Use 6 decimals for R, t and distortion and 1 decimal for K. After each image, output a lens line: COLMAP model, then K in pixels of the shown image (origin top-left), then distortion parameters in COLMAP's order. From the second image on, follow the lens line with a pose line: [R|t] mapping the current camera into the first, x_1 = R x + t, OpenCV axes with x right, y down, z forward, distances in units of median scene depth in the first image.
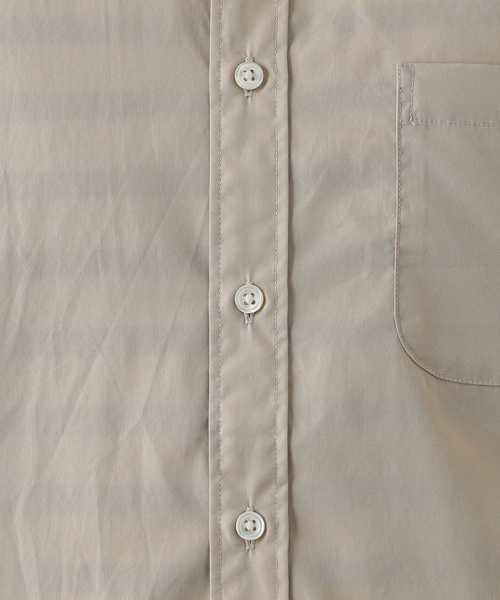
lens RADIAL K [[3221.3, 0, 249.9], [0, 3221.3, 301.3], [0, 0, 1]] dist [0.322846, 0.000000]
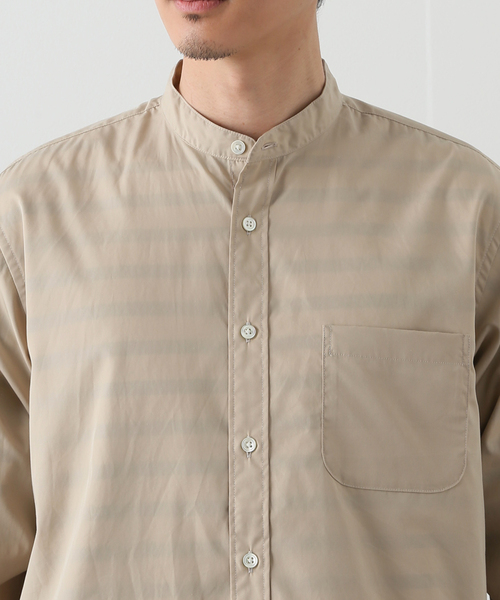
lens RADIAL K [[3221.3, 0, 183.6], [0, 3221.3, 225.4], [0, 0, 1]] dist [0.322846, 0.000000]
pose [[0.999733, -0.005796, -0.022388, 0.004762], [0.003586, 0.995225, -0.097542, 0.058014], [0.022847, 0.097436, 0.994980, -0.976884]]
